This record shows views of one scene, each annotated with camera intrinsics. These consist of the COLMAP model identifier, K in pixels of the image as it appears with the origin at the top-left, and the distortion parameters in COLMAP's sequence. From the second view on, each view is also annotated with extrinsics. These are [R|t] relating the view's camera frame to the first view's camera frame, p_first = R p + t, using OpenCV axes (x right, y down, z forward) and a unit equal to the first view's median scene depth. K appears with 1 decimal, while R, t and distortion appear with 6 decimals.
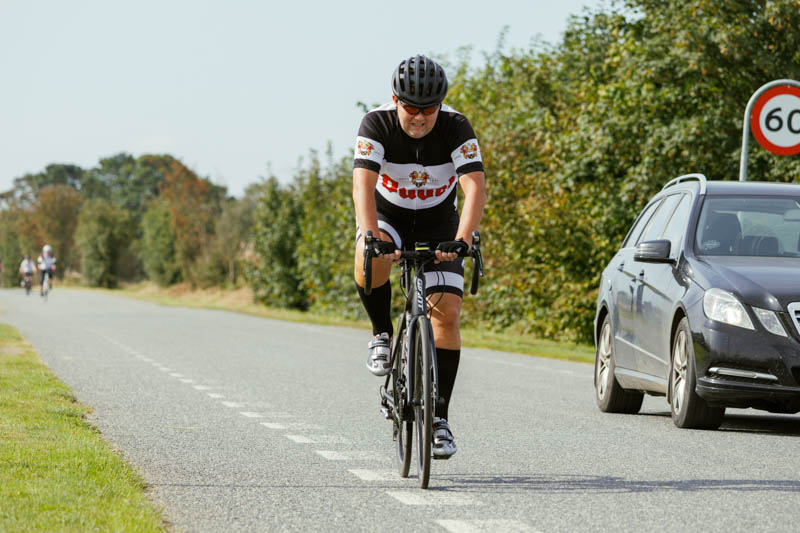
lens RADIAL K [[2399.6, 0, 400.0], [0, 2399.6, 266.5], [0, 0, 1]] dist [0.020914, 0.297881]
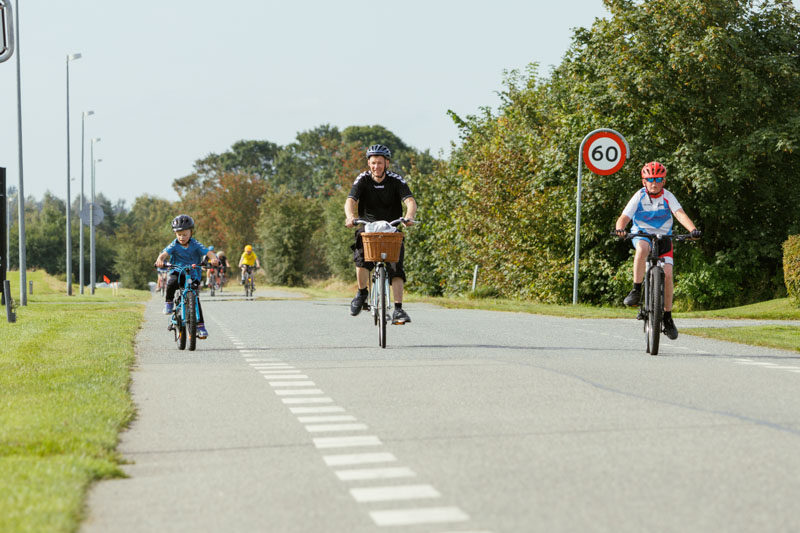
lens RADIAL K [[4589.6, 0, 400.0], [0, 4589.6, 266.5], [0, 0, 1]] dist [-0.058491, -1.226265]
pose [[0.990904, -0.027066, -0.131821, 0.322294], [0.027143, 0.999631, -0.001210, 0.011216], [0.131805, -0.002379, 0.991273, -1.554807]]
